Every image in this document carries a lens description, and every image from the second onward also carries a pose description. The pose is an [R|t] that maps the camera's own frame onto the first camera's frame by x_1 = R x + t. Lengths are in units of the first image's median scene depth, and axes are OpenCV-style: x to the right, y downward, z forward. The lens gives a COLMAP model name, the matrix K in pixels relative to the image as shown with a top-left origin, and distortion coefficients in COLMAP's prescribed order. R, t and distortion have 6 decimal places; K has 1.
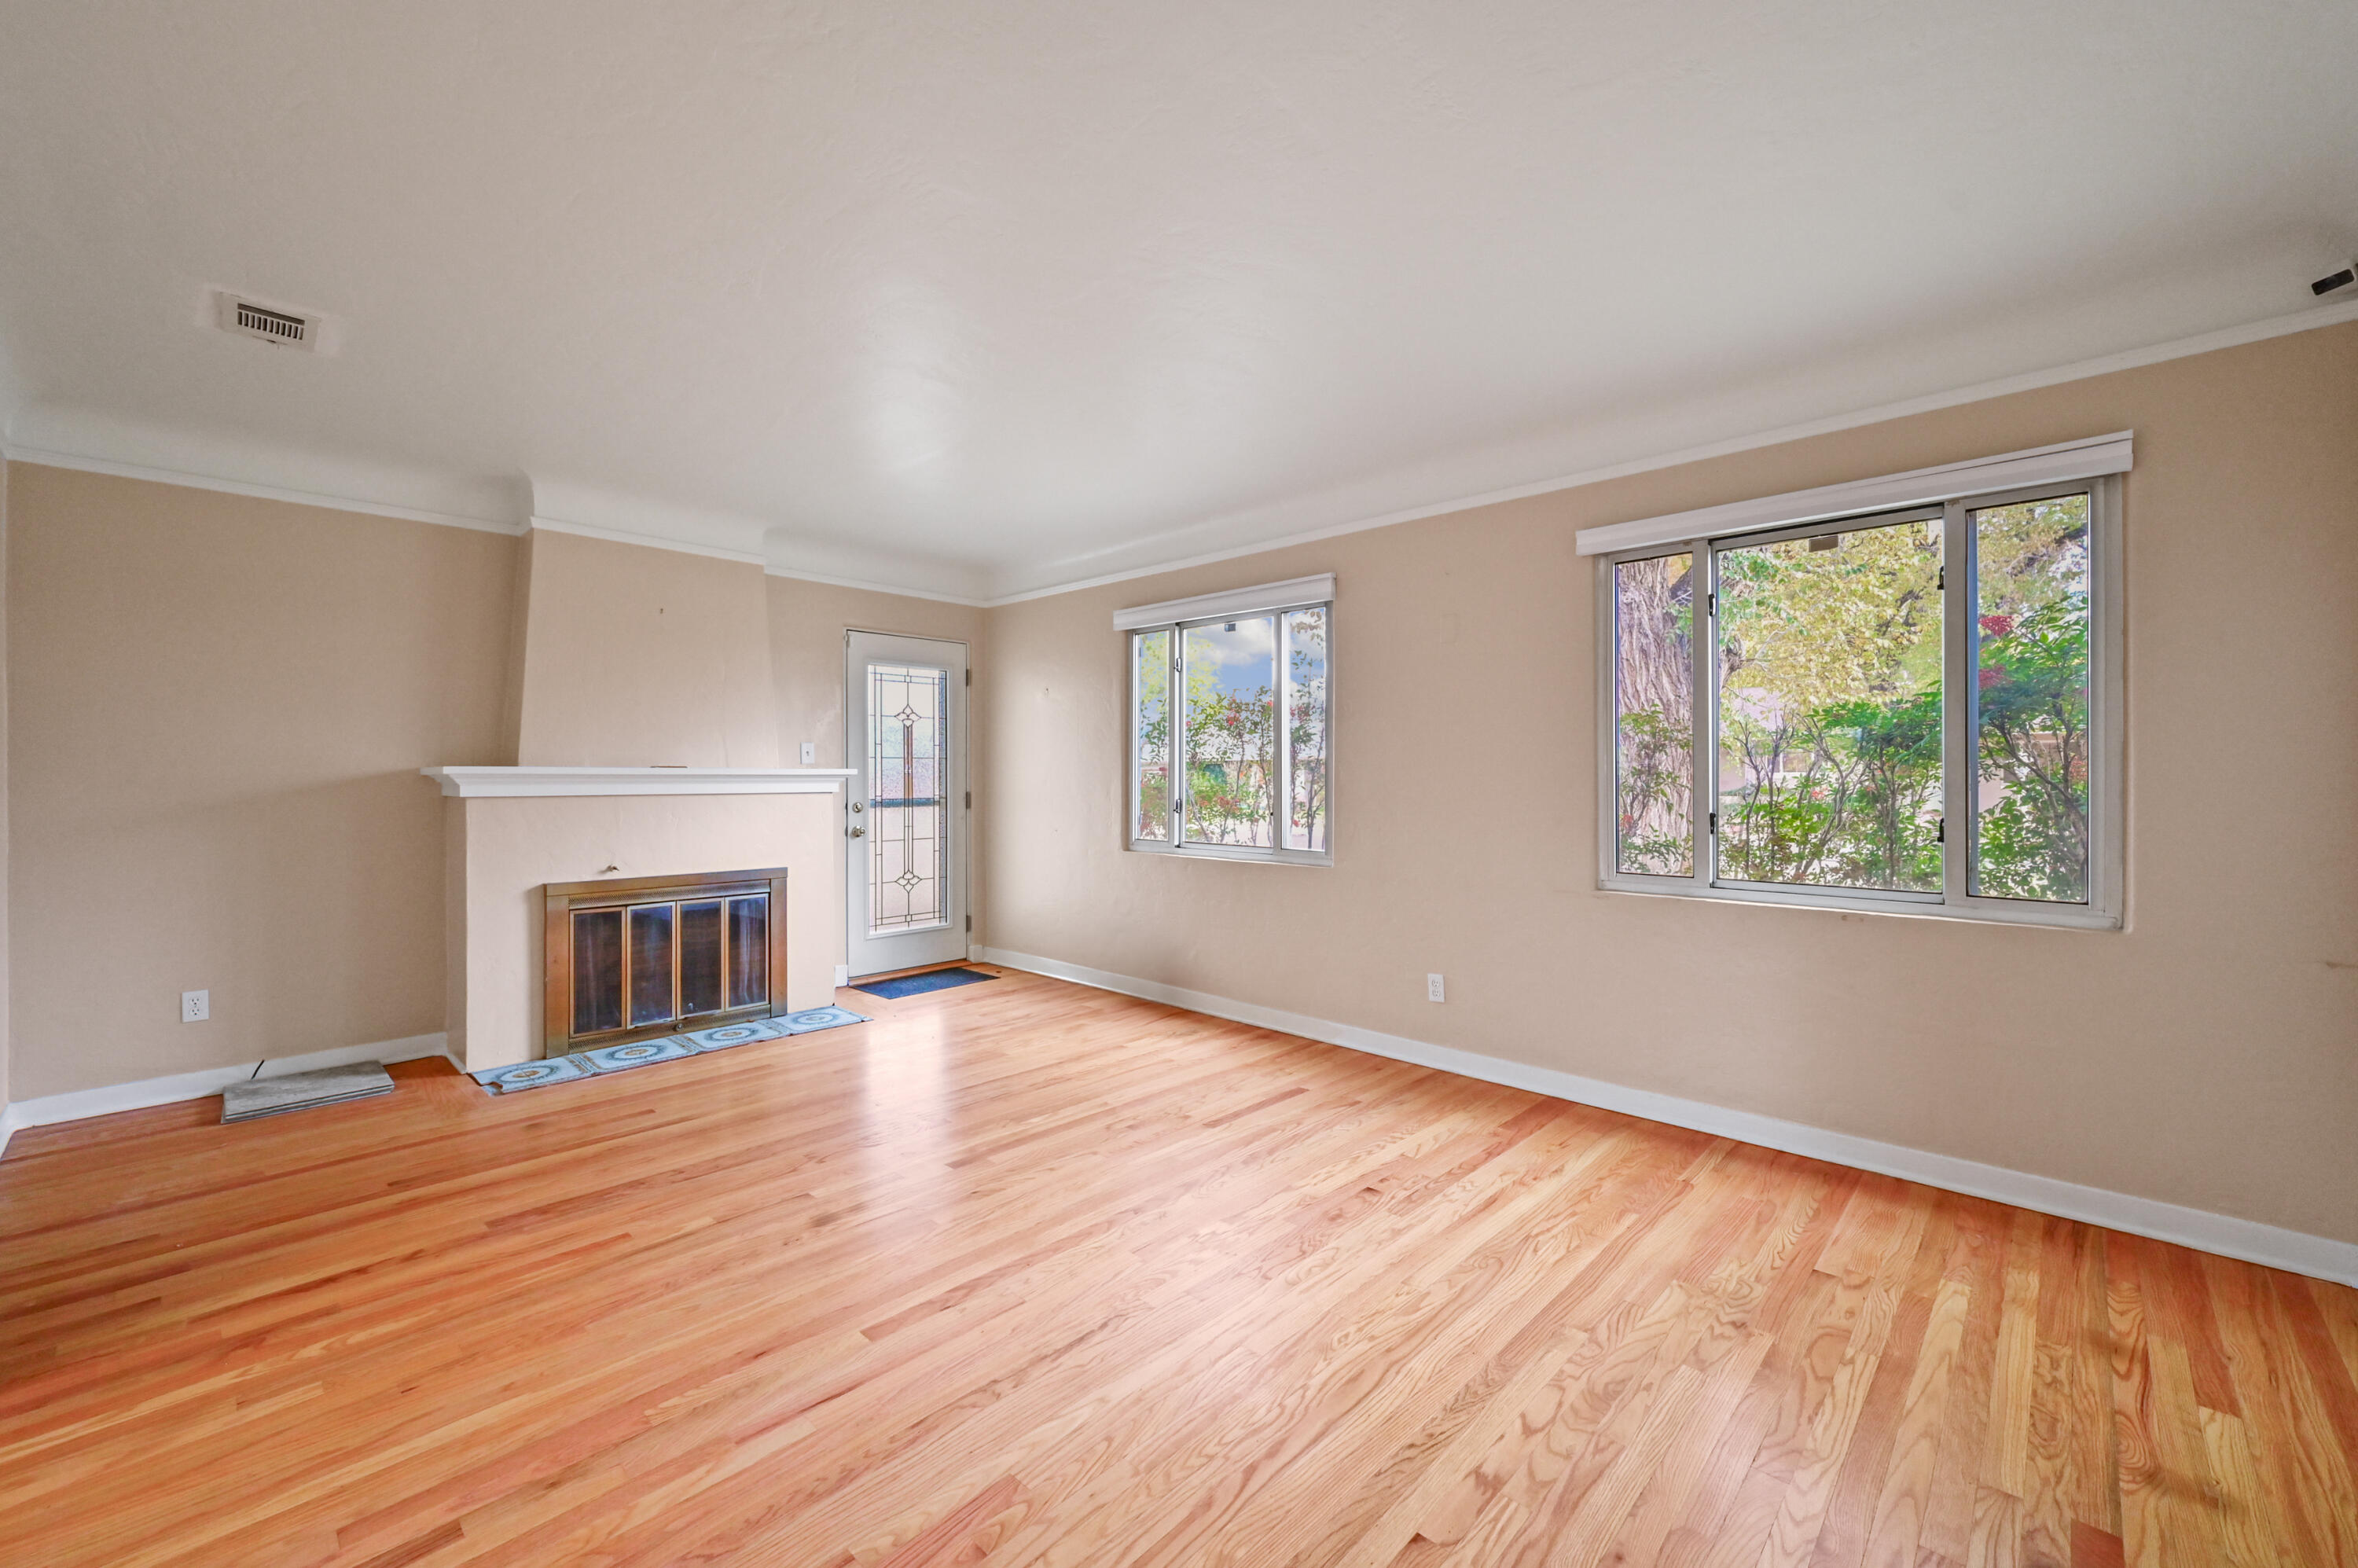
lens RADIAL K [[945.8, 0, 1179.0], [0, 945.8, 784.0], [0, 0, 1]] dist [-0.000650, -0.000050]
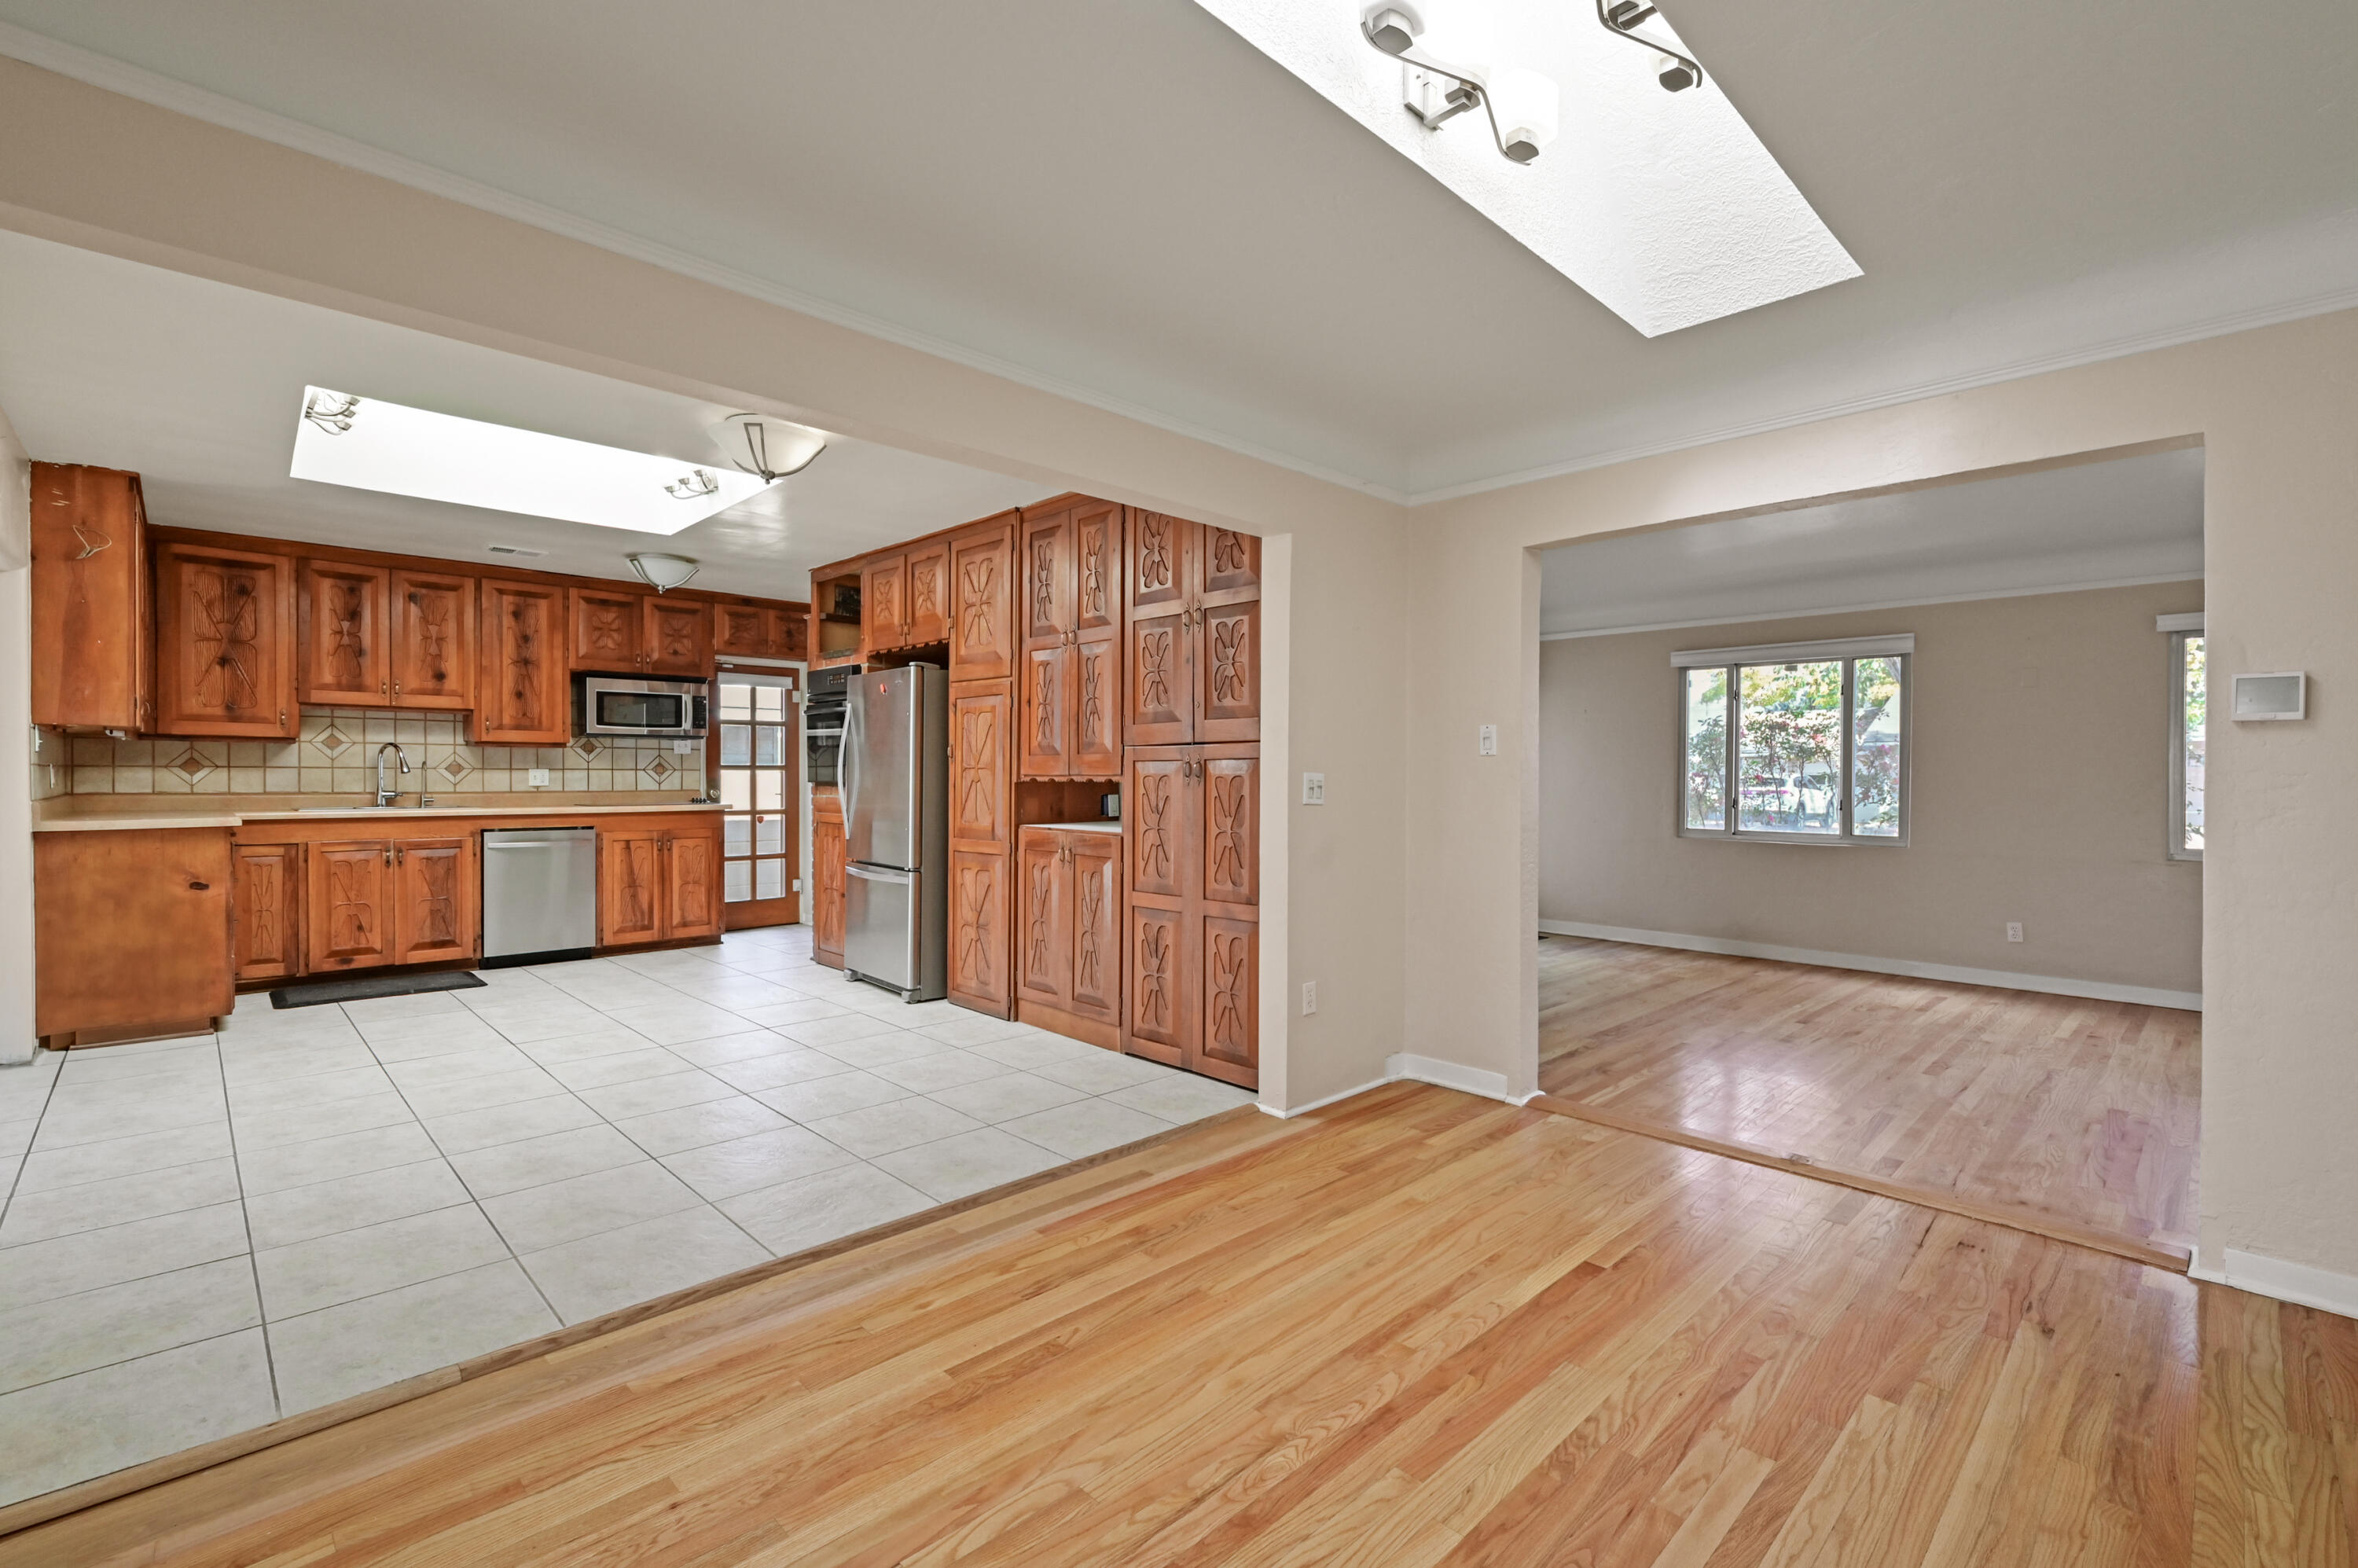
lens RADIAL K [[1035.3, 0, 1179.0], [0, 1035.3, 784.0], [0, 0, 1]] dist [0.004086, -0.000157]
pose [[0.998989, 0.004784, -0.044702, -0.907717], [-0.004897, 0.999985, -0.002421, 0.004409], [0.044690, 0.002637, 0.998997, -0.602275]]
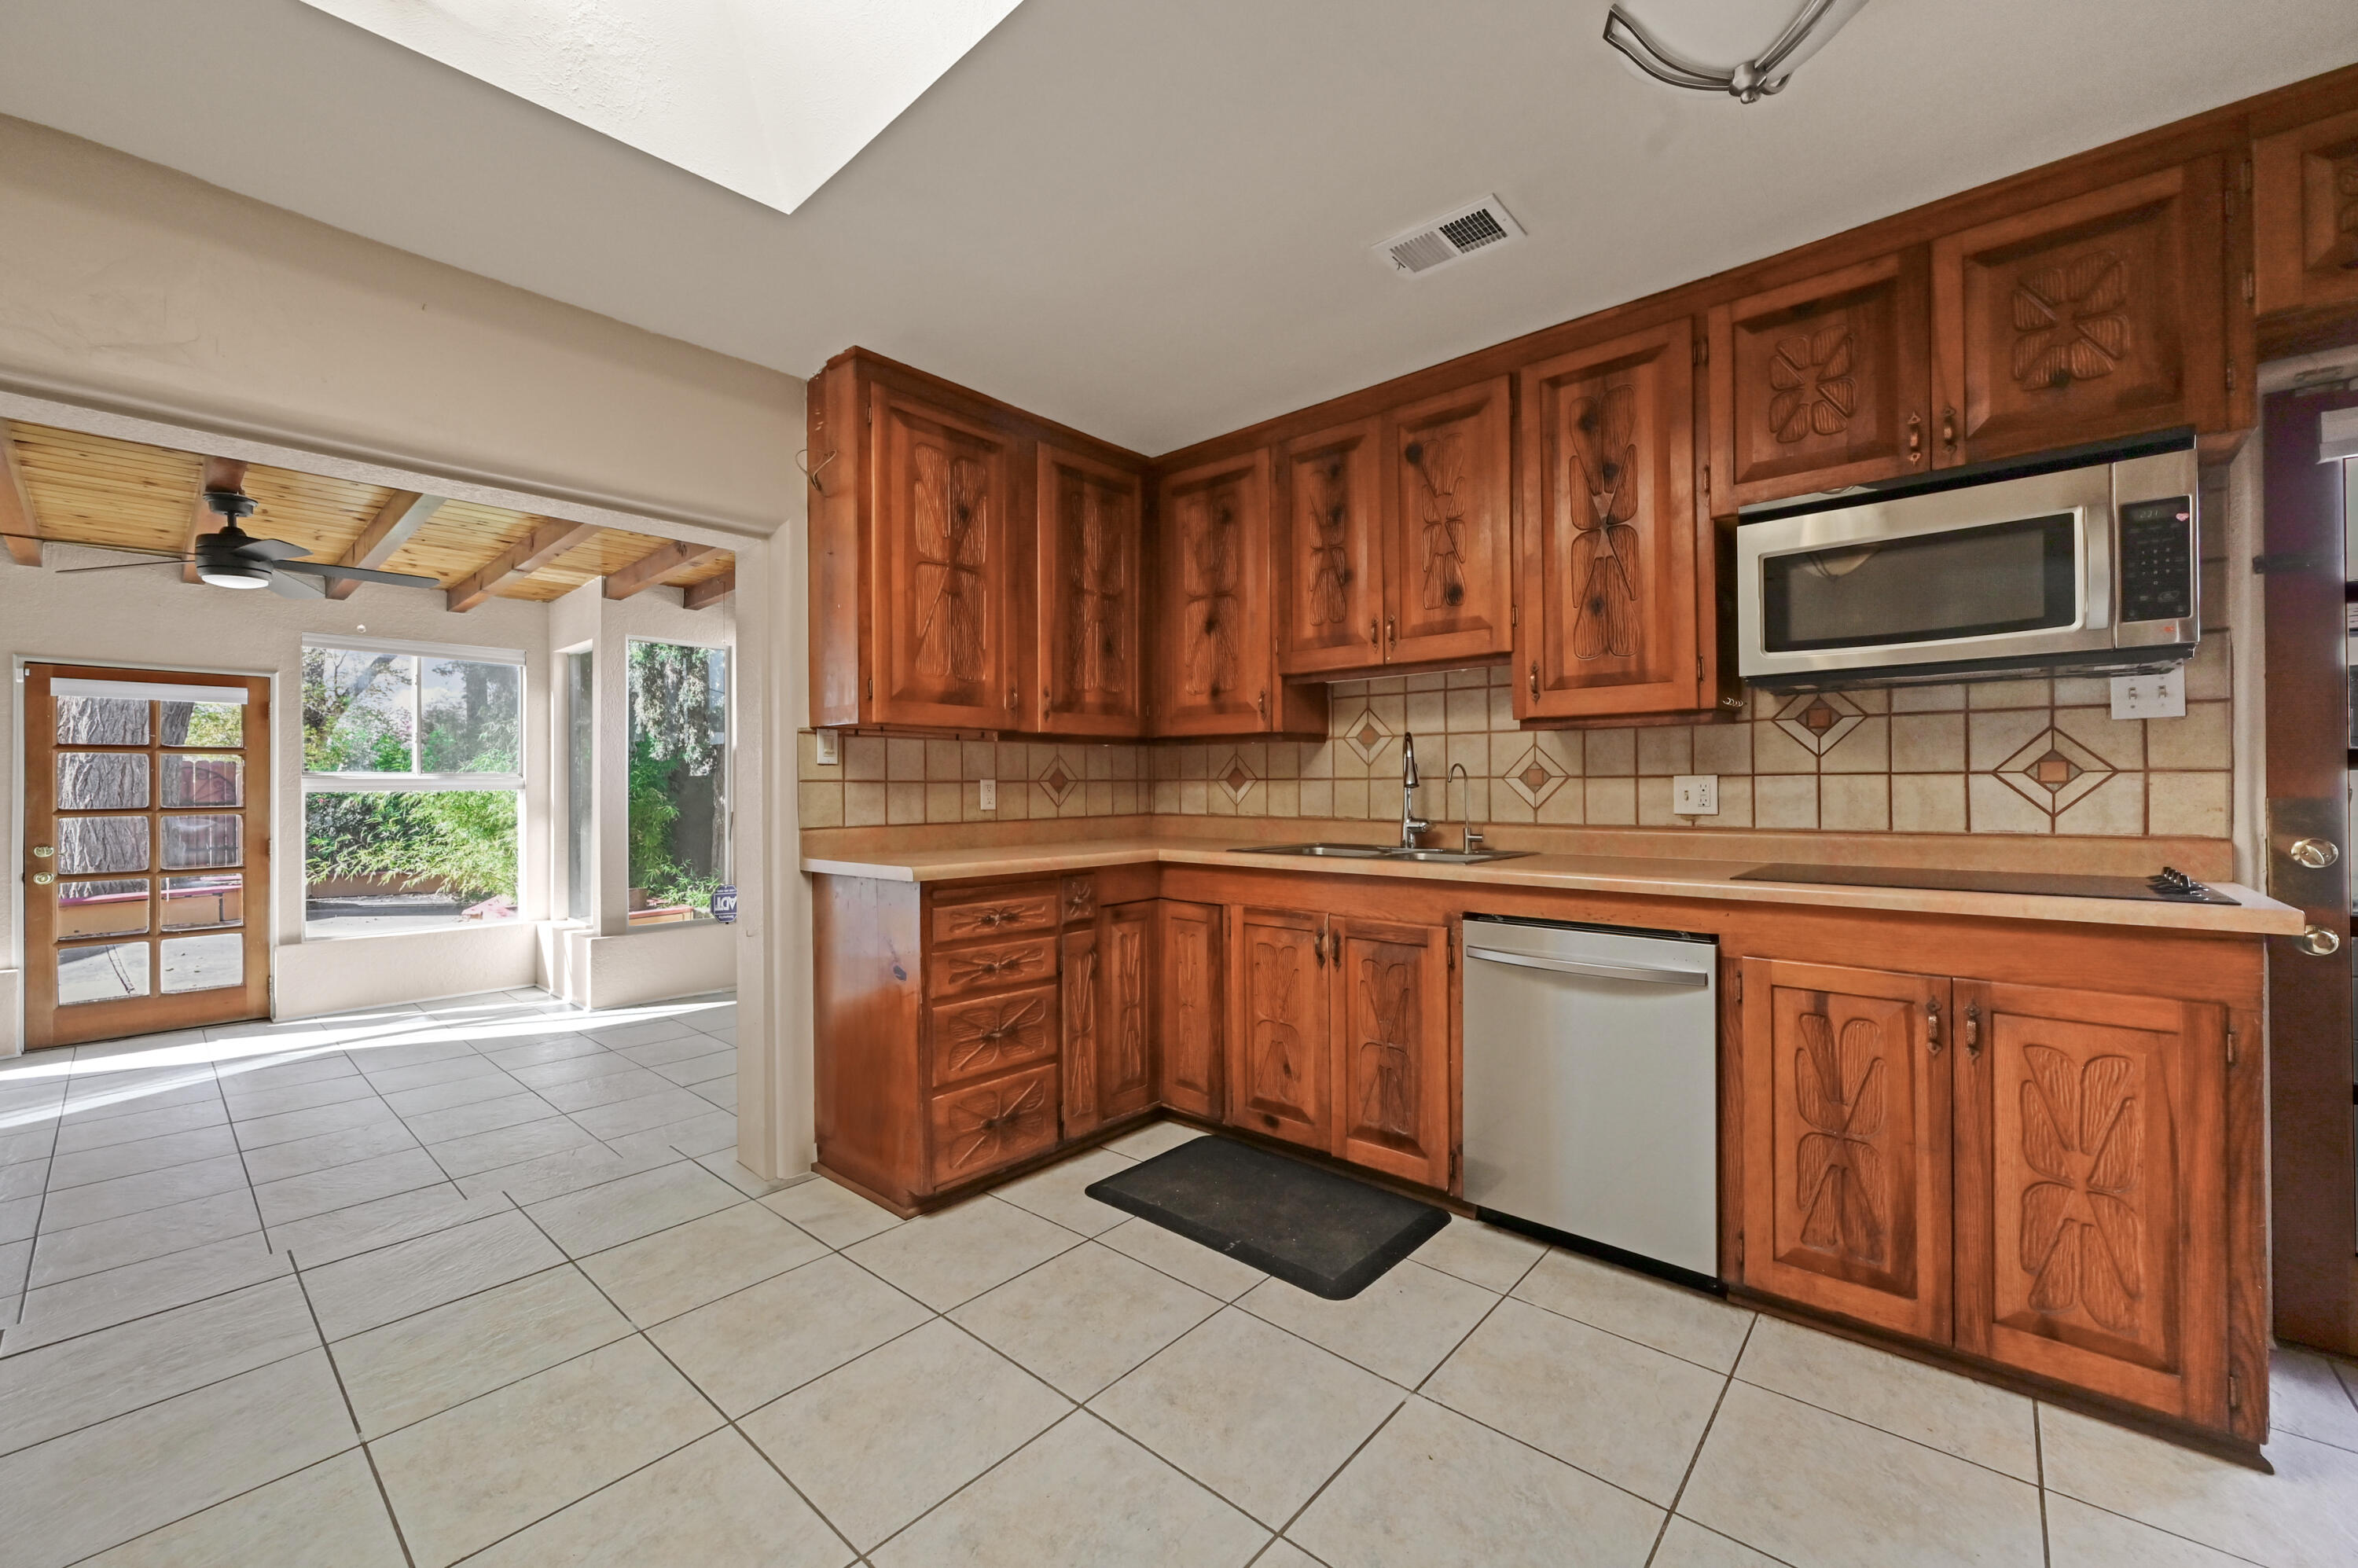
lens RADIAL K [[927.9, 0, 1183.0], [0, 927.9, 783.1], [0, 0, 1]] dist [-0.000179, -0.000178]
pose [[0.041424, -0.000750, -0.999141, -1.411253], [-0.003501, 0.999993, -0.000896, -0.012427], [0.999136, 0.003535, 0.041421, 0.710190]]
